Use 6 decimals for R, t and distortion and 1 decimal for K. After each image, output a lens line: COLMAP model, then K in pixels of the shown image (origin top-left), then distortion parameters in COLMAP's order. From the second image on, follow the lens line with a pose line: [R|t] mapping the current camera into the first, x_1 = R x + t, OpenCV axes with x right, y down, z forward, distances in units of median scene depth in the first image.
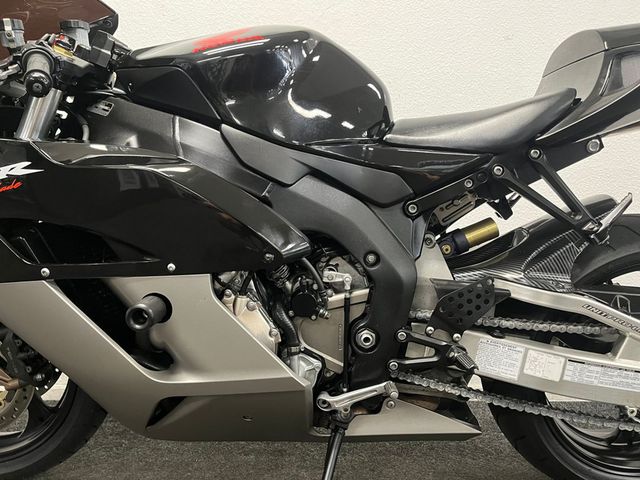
lens RADIAL K [[485.8, 0, 325.7], [0, 485.8, 239.6], [0, 0, 1]] dist [0.067394, -0.096493]
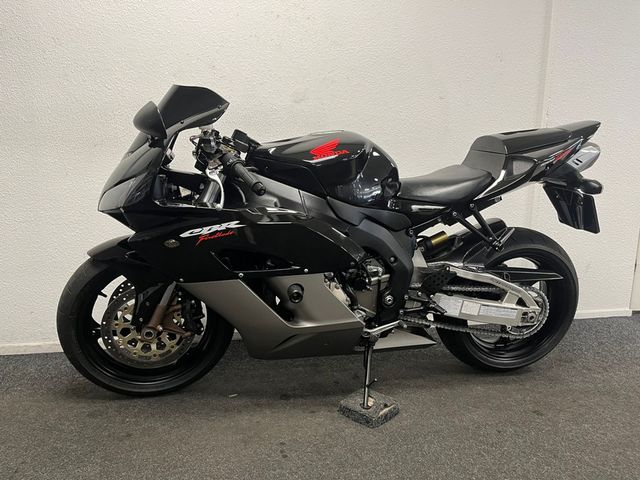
lens RADIAL K [[485.8, 0, 320.8], [0, 485.8, 240.9], [0, 0, 1]] dist [0.067394, -0.096493]
pose [[0.976070, -0.024159, 0.216108, -0.590334], [-0.002307, 0.992603, 0.121380, -0.263925], [-0.217442, -0.118974, 0.968795, -0.792748]]
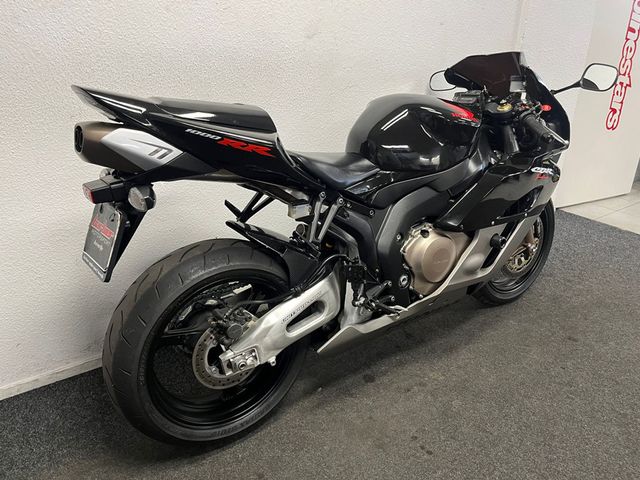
lens RADIAL K [[485.8, 0, 321.9], [0, 485.8, 237.2], [0, 0, 1]] dist [0.067394, -0.096493]
pose [[0.829860, -0.222153, 0.511840, -1.351177], [0.018144, 0.927582, 0.373180, -0.651507], [-0.557677, -0.300401, 0.773793, -0.150340]]
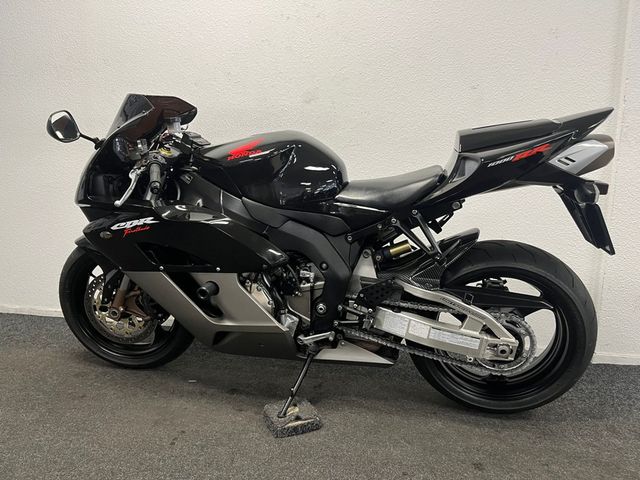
lens RADIAL K [[485.8, 0, 321.0], [0, 485.8, 243.5], [0, 0, 1]] dist [0.067394, -0.096493]
pose [[0.979006, 0.038959, -0.200074, 0.433865], [-0.013402, 0.991743, 0.127538, -0.270692], [0.203391, -0.122180, 0.971444, -0.746160]]
